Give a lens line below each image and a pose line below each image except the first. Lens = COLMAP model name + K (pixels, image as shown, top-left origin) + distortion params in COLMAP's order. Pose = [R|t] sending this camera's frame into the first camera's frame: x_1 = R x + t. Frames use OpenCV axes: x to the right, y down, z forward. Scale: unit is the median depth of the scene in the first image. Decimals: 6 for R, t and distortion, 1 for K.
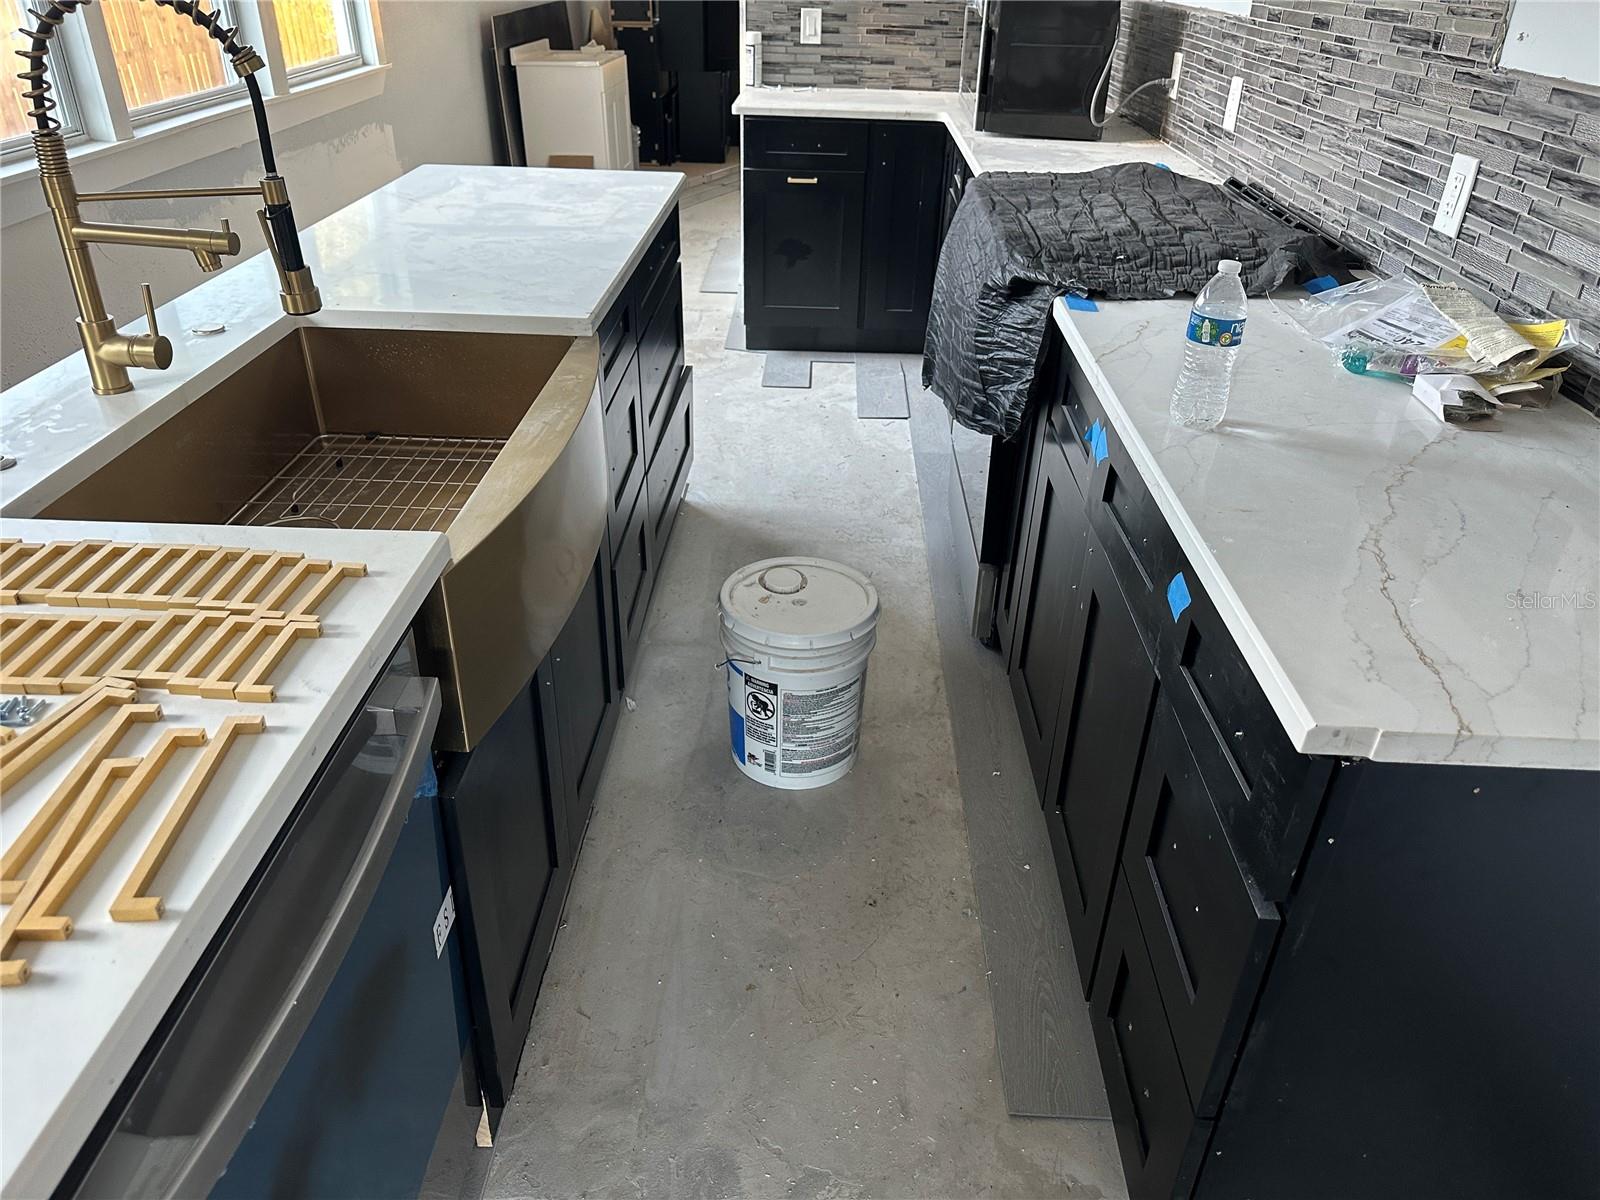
lens RADIAL K [[1117.9, 0, 795.2], [0, 1117.9, 617.1], [0, 0, 1]] dist [0.009779, -0.042894]
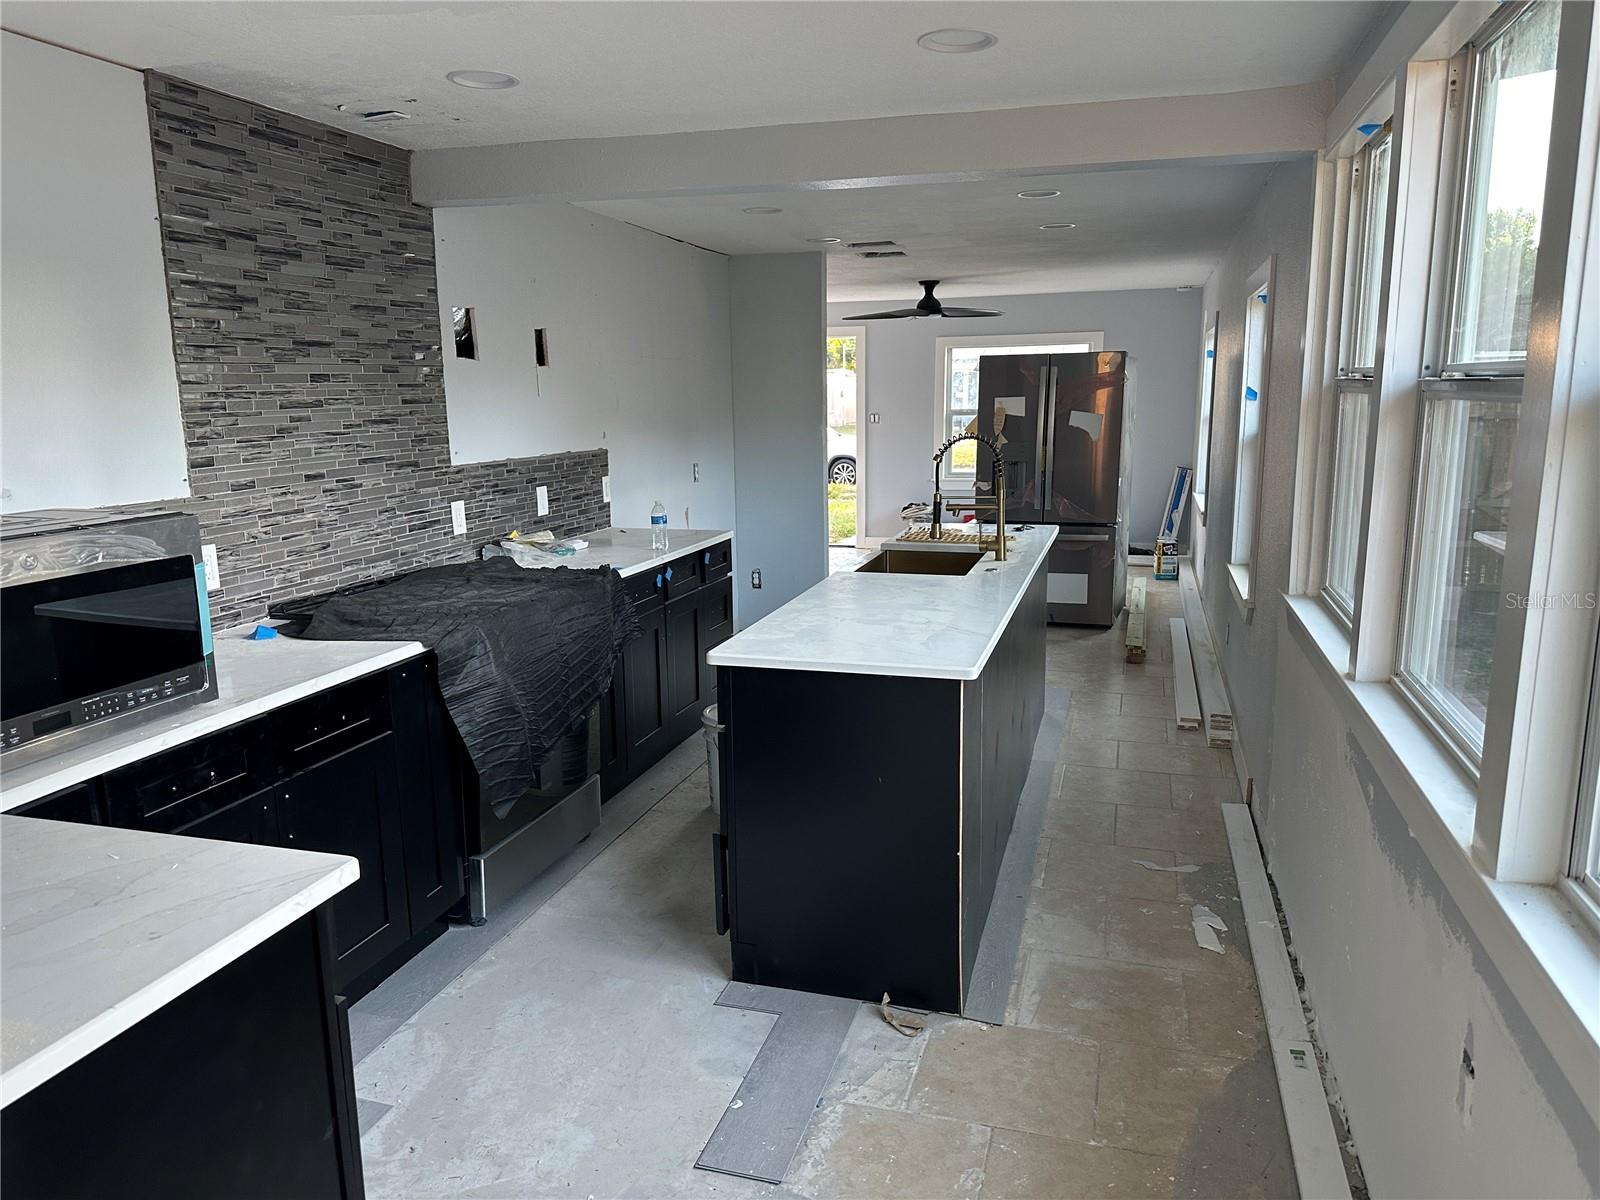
lens RADIAL K [[1117.9, 0, 800.5], [0, 1117.9, 603.0], [0, 0, 1]] dist [0.009779, -0.042894]
pose [[-0.965751, -0.033612, 0.257284, -0.562354], [0.147624, 0.744269, 0.651360, -1.360023], [-0.213382, 0.667033, -0.713817, 2.159034]]
